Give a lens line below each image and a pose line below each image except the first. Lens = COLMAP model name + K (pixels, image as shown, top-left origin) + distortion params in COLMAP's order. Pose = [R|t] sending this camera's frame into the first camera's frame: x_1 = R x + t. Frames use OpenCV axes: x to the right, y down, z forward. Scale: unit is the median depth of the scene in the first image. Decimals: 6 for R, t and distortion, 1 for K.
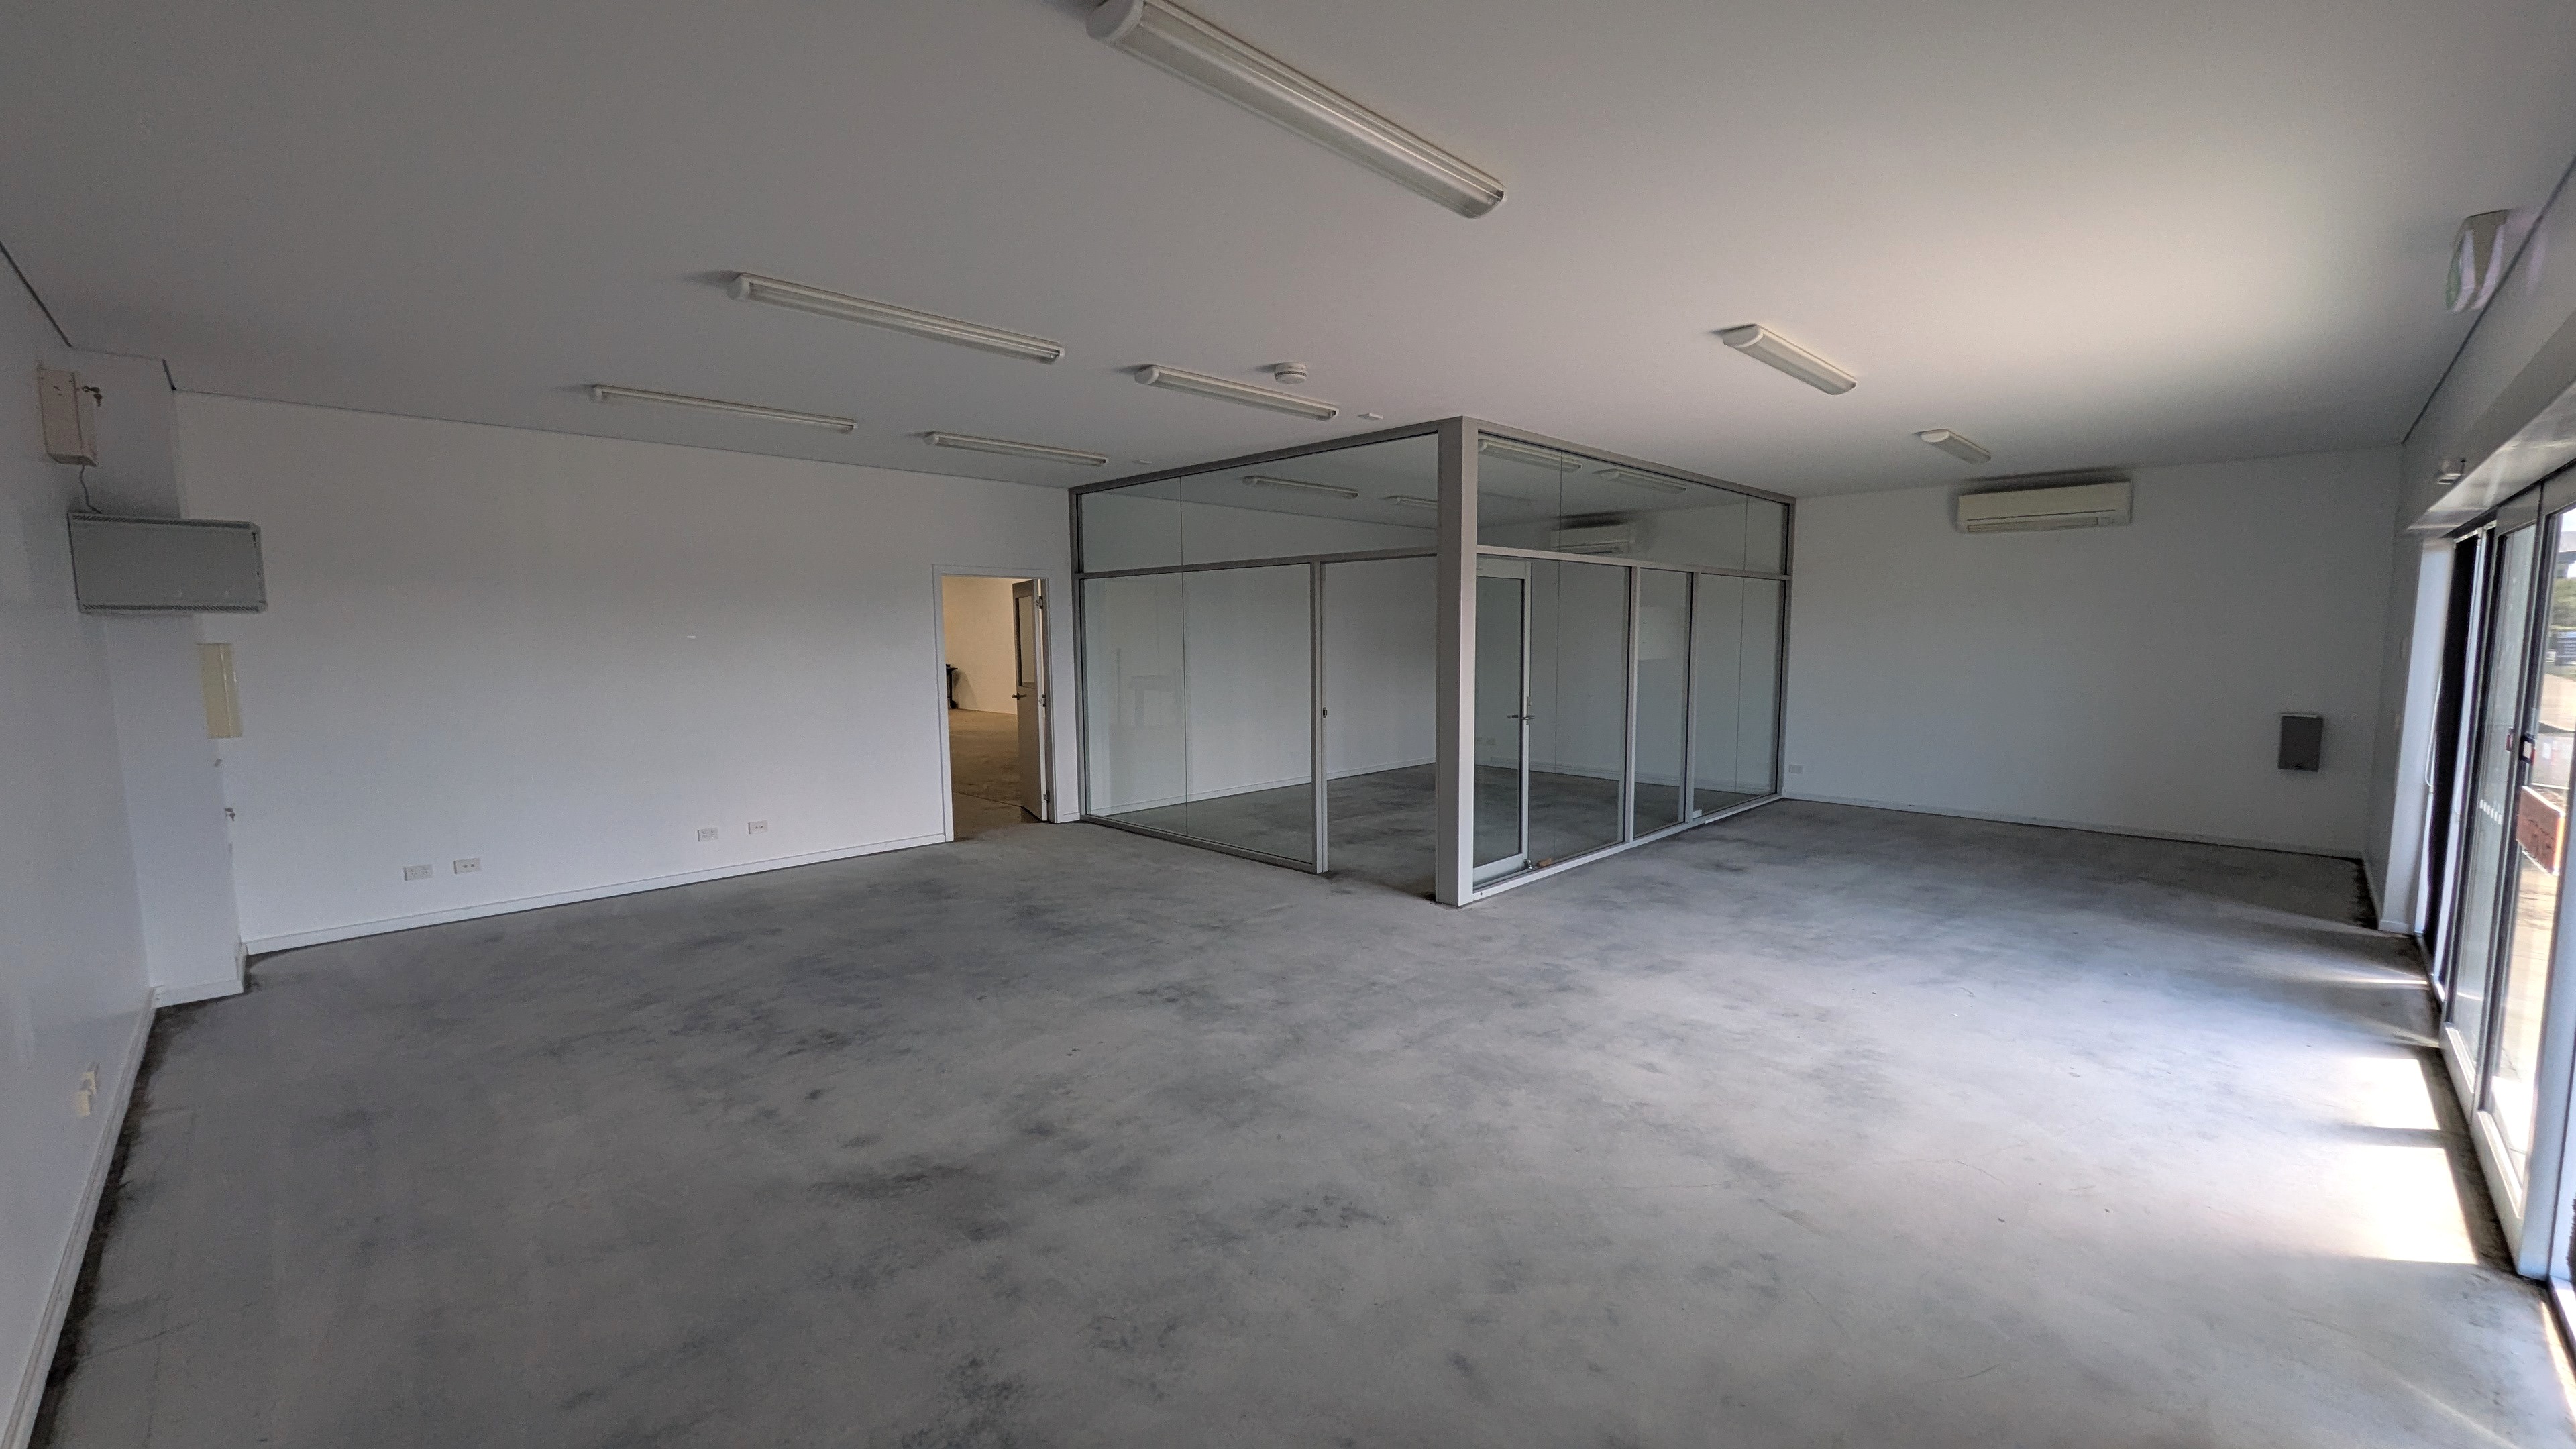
lens RADIAL K [[1020.1, 0, 1292.6], [0, 1020.1, 728.5], [0, 0, 1]] dist [0.001673, 0.000399]
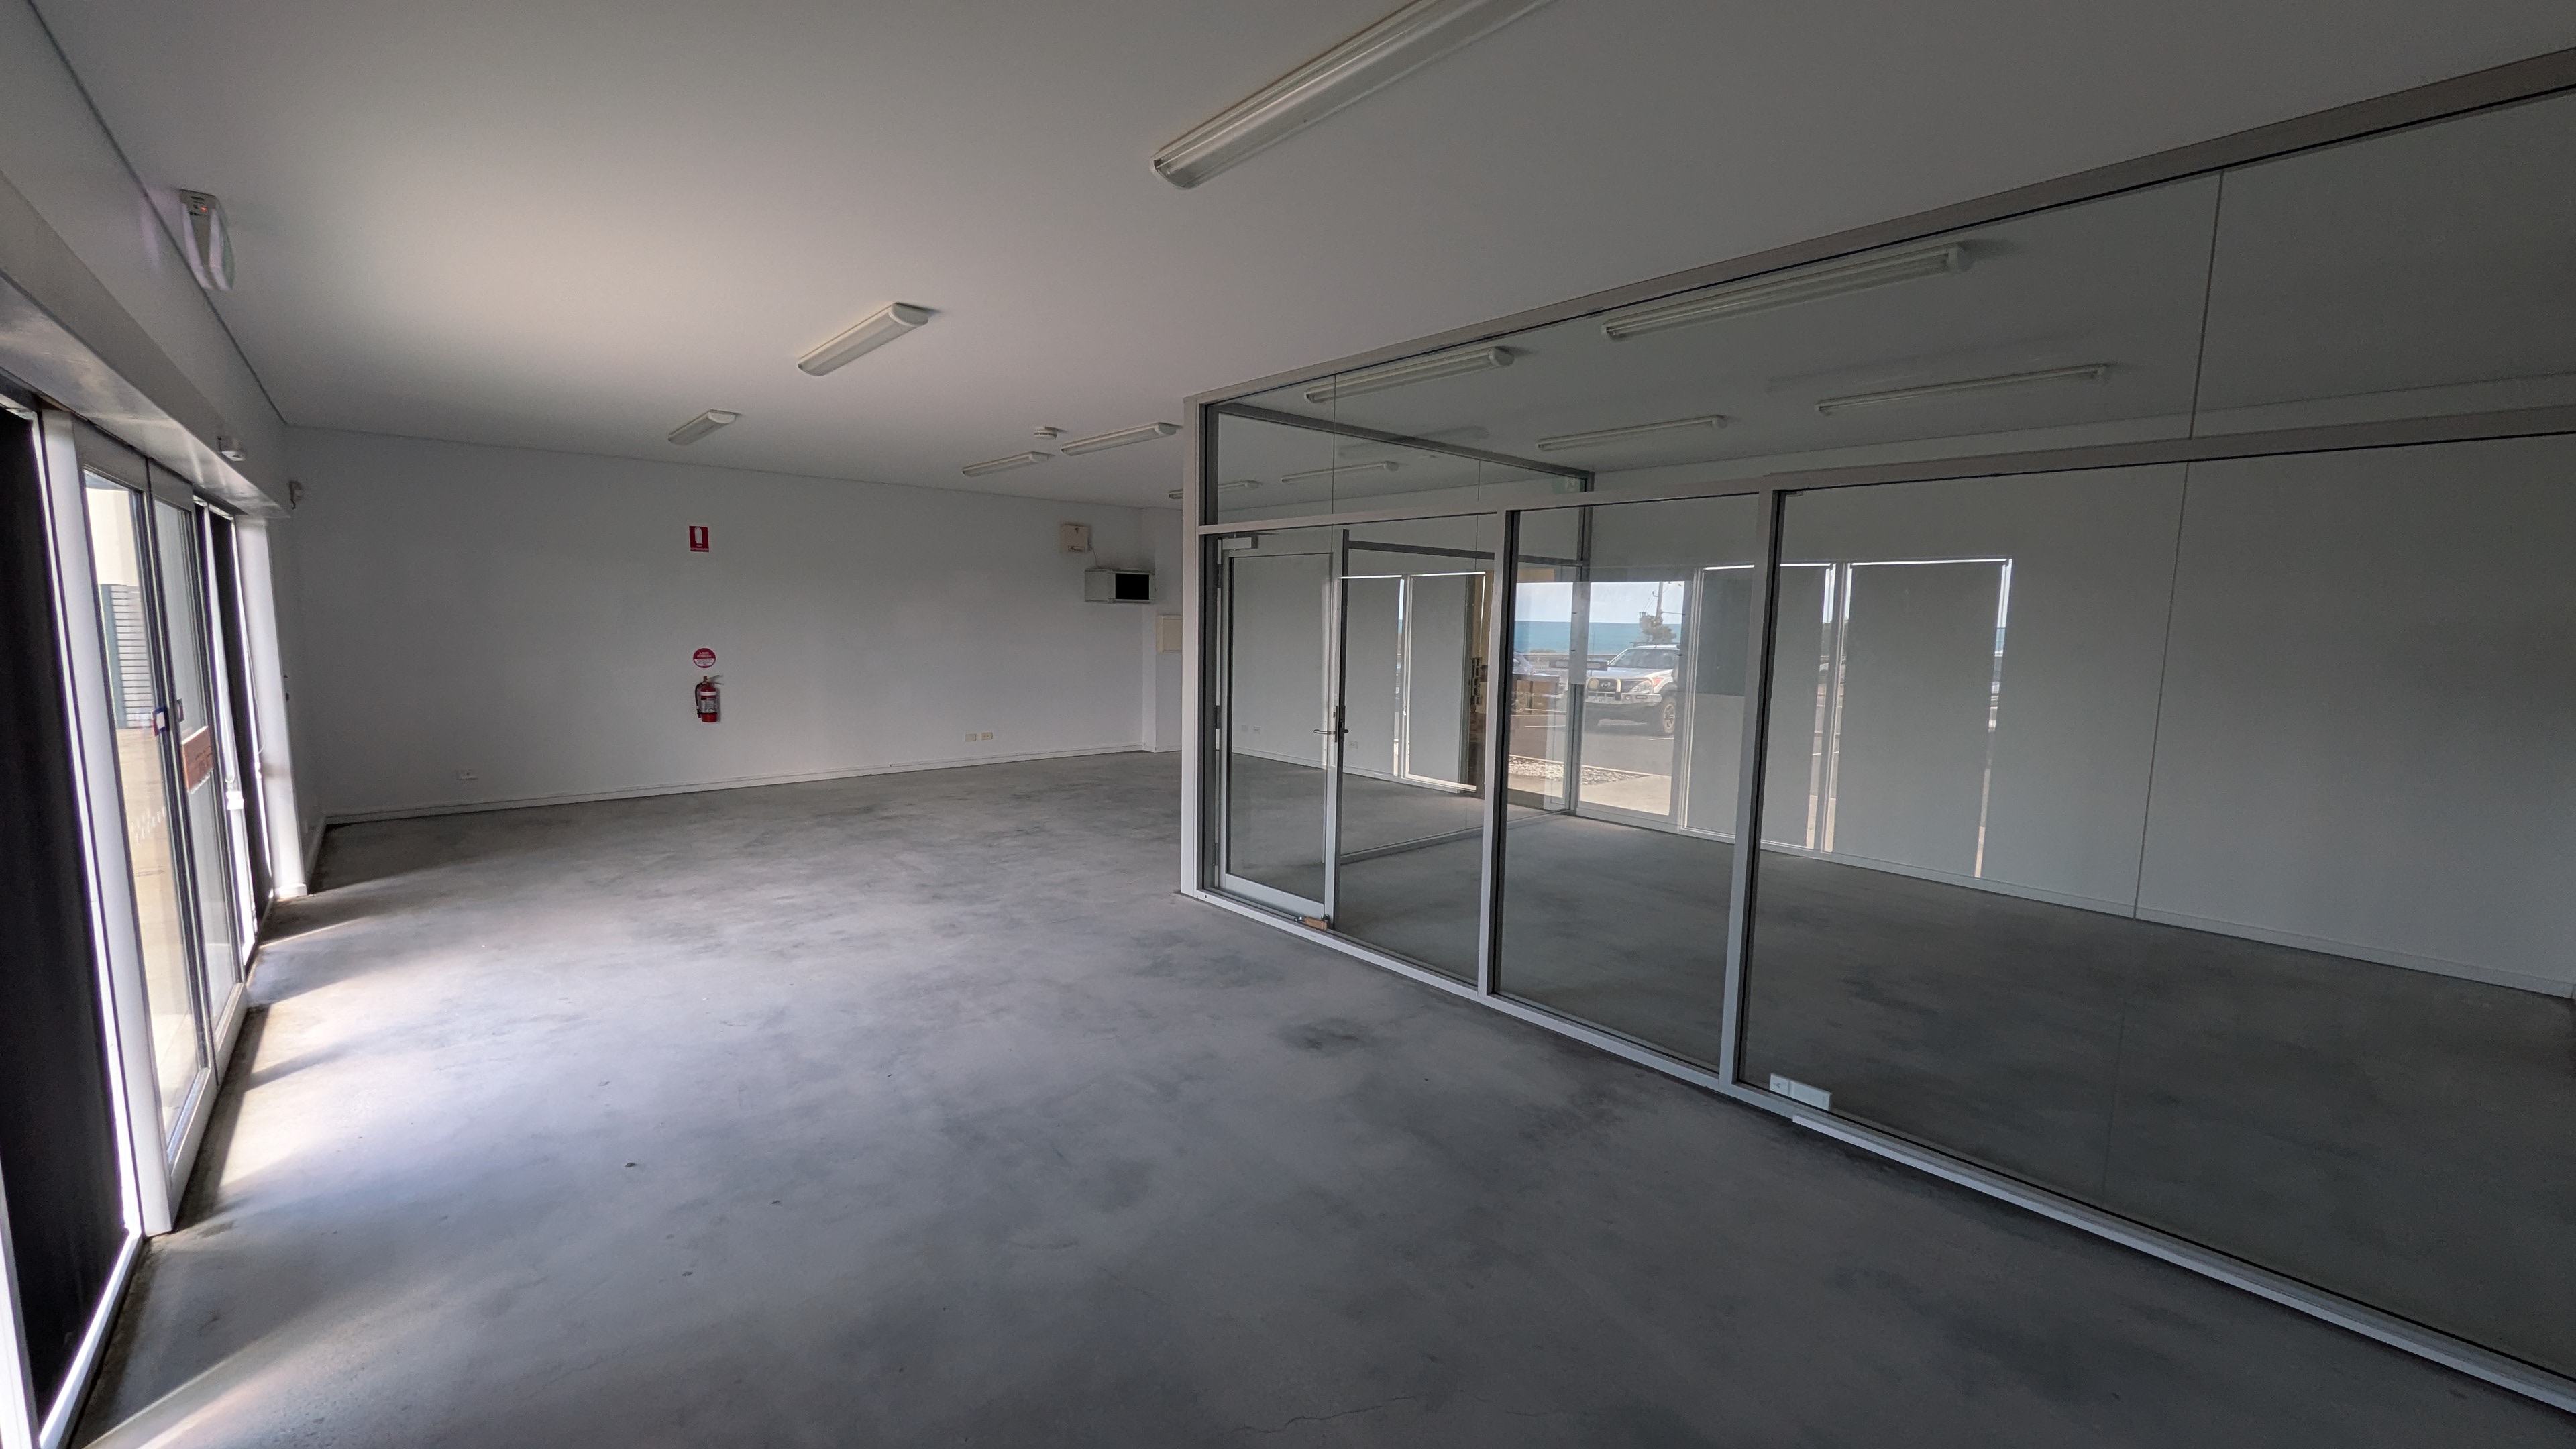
lens RADIAL K [[1020.1, 0, 1291.3], [0, 1020.1, 729.7], [0, 0, 1]] dist [0.001673, 0.000399]
pose [[-0.078274, 0.116248, -0.990131, 1.441287], [-0.110813, 0.986009, 0.124524, -0.152346], [0.990754, 0.119467, -0.064297, 1.477559]]
